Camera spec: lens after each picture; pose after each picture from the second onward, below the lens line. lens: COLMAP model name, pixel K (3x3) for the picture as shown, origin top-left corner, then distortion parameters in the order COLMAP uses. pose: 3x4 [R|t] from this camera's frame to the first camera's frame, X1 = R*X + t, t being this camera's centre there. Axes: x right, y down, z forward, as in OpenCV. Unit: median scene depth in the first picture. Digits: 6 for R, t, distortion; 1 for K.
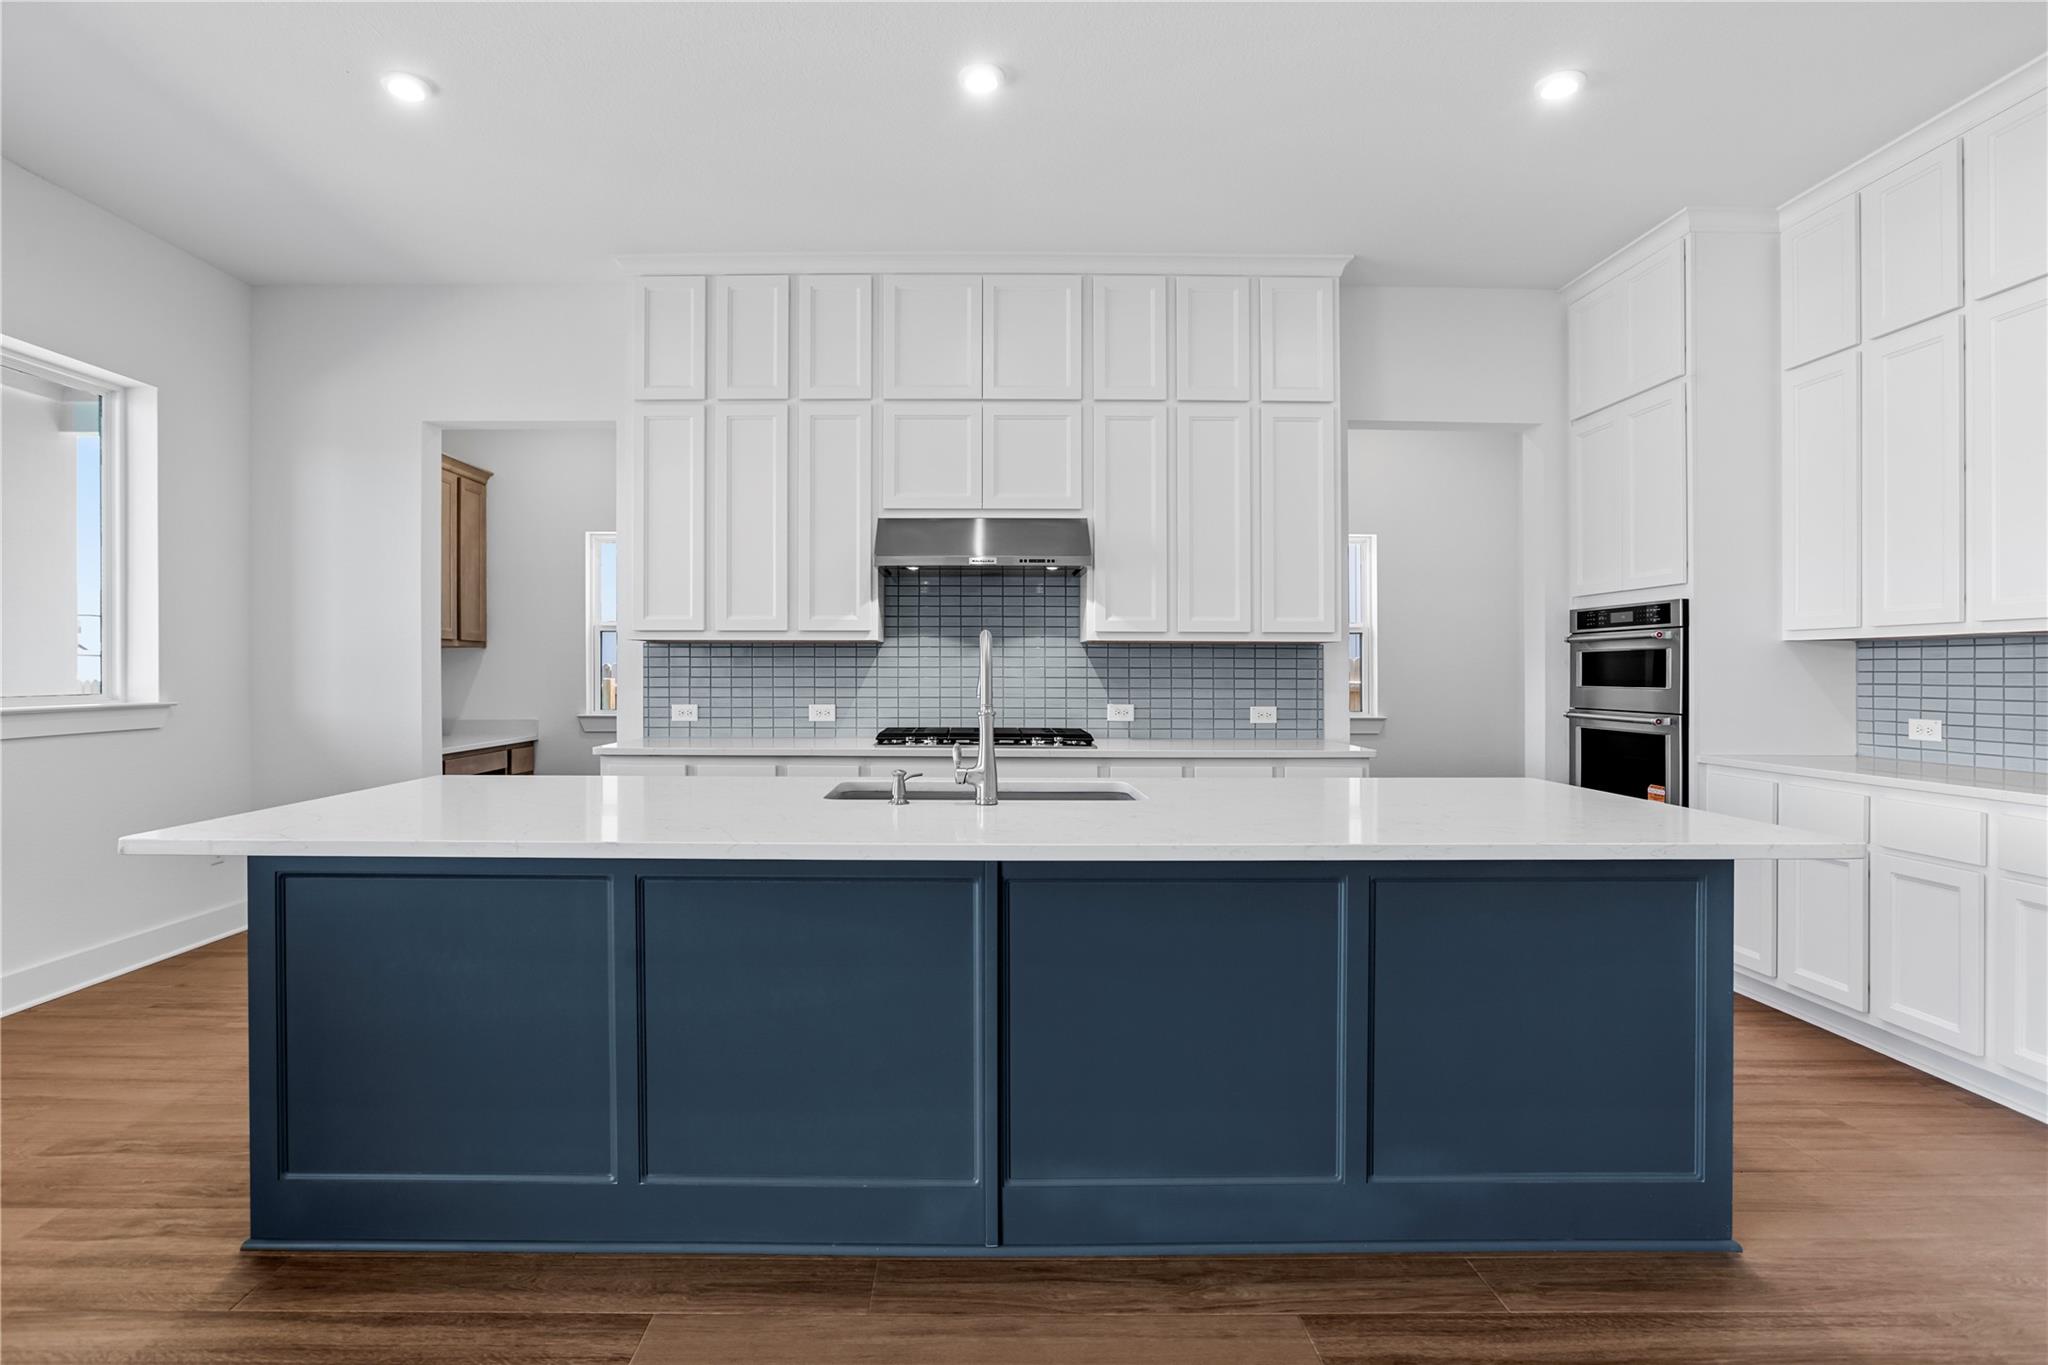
lens RADIAL K [[988.2, 0, 1023.7], [0, 988.2, 669.5], [0, 0, 1]] dist [-0.016005, 0.003338]
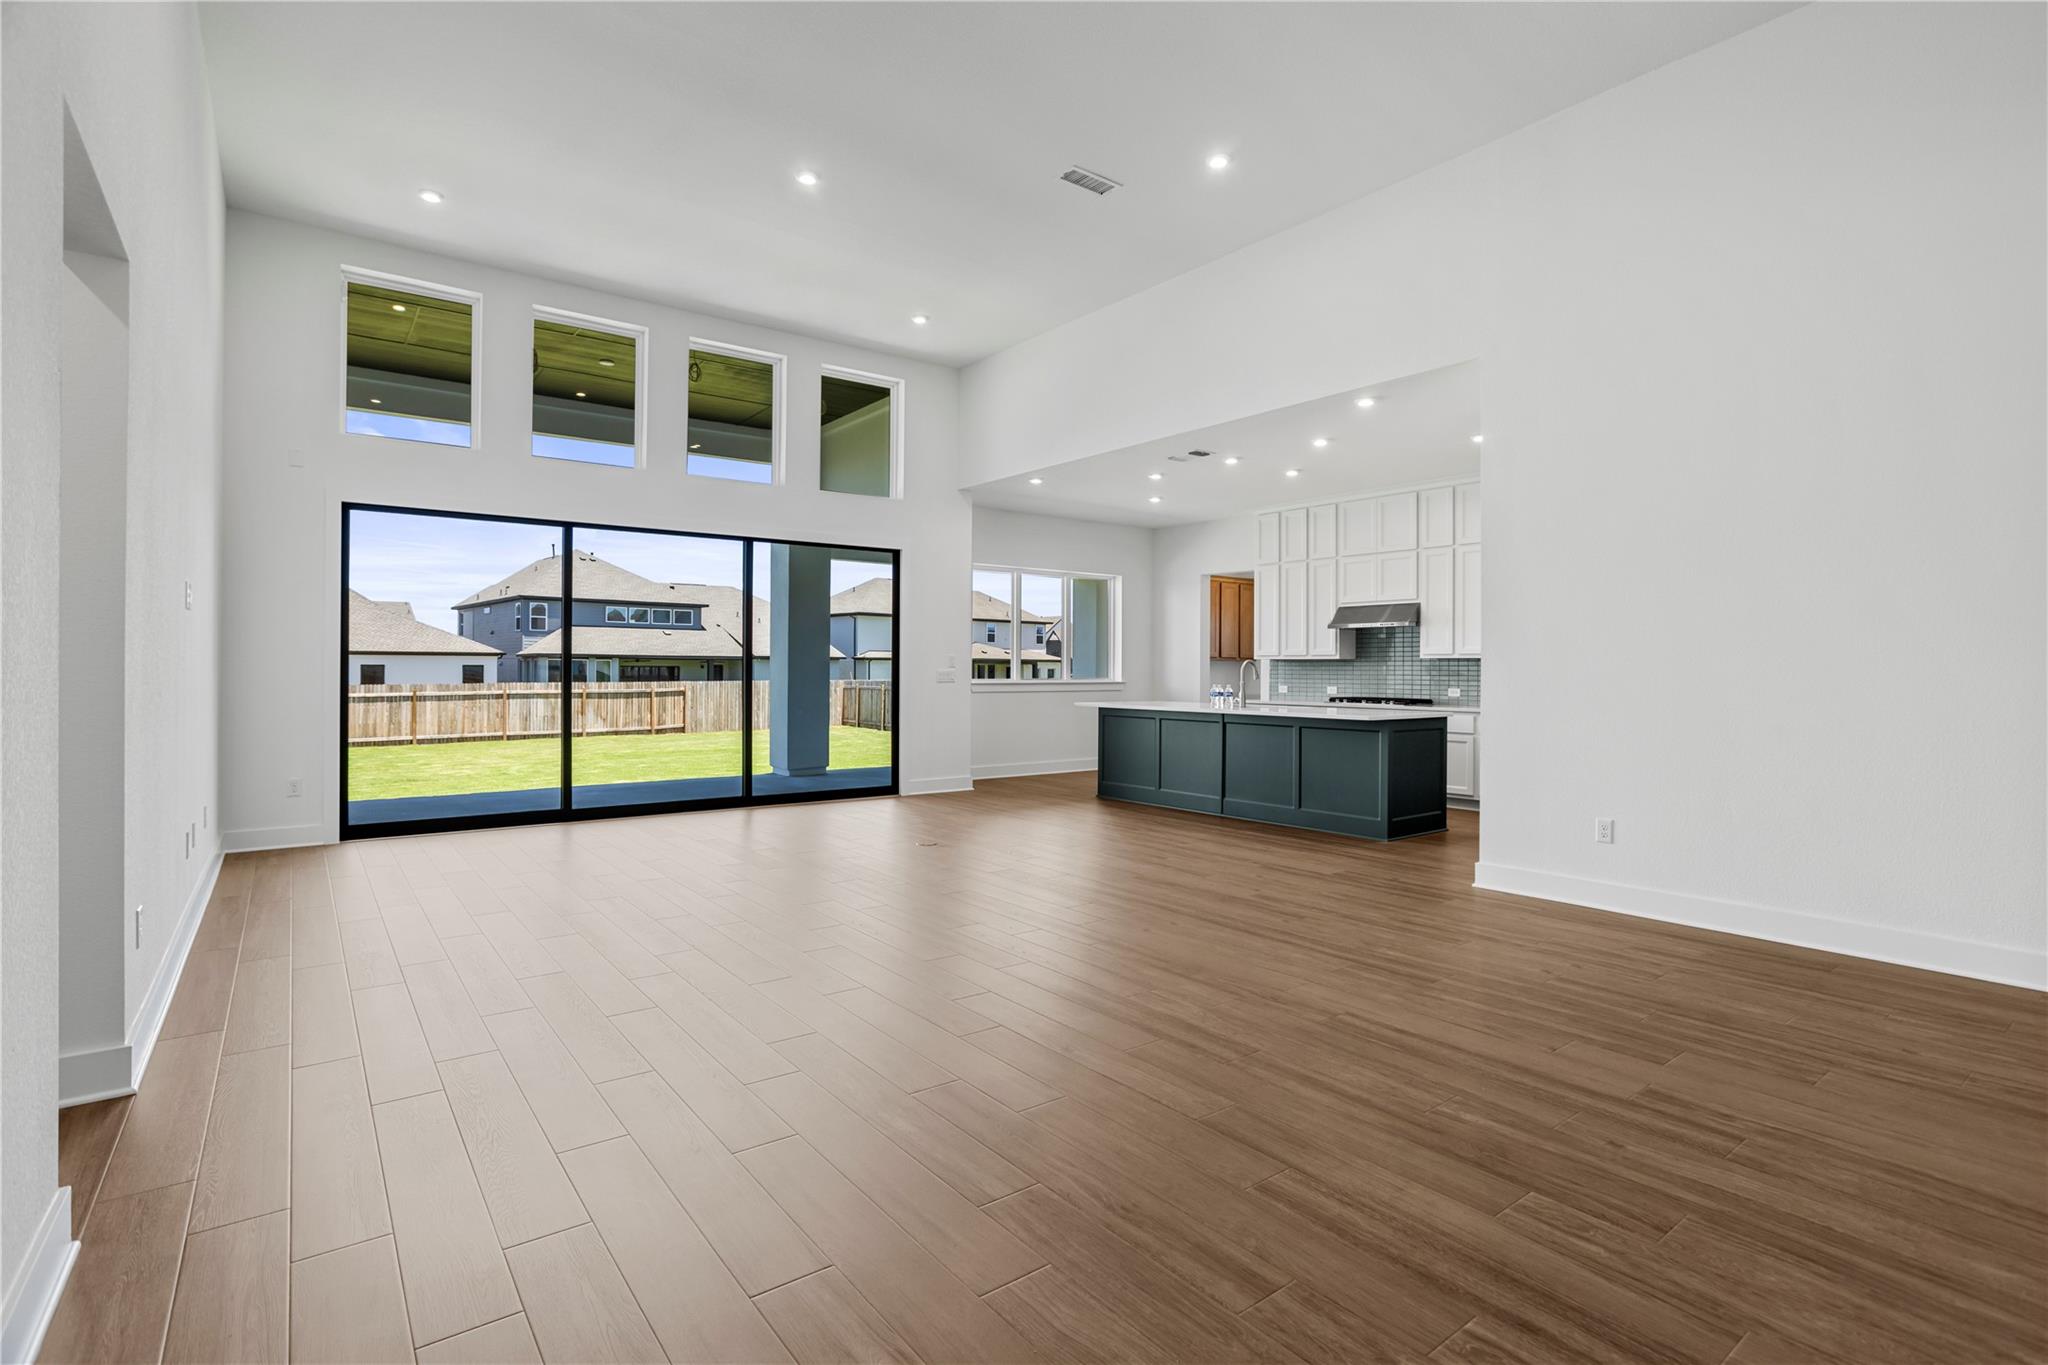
lens RADIAL K [[988.2, 0, 1026.1], [0, 988.2, 676.2], [0, 0, 1]] dist [-0.016005, 0.003338]
pose [[0.608924, 0.004944, -0.793213, 1.271284], [0.003991, 0.999949, 0.009296, -0.013076], [0.793218, -0.008826, 0.608874, -1.030324]]
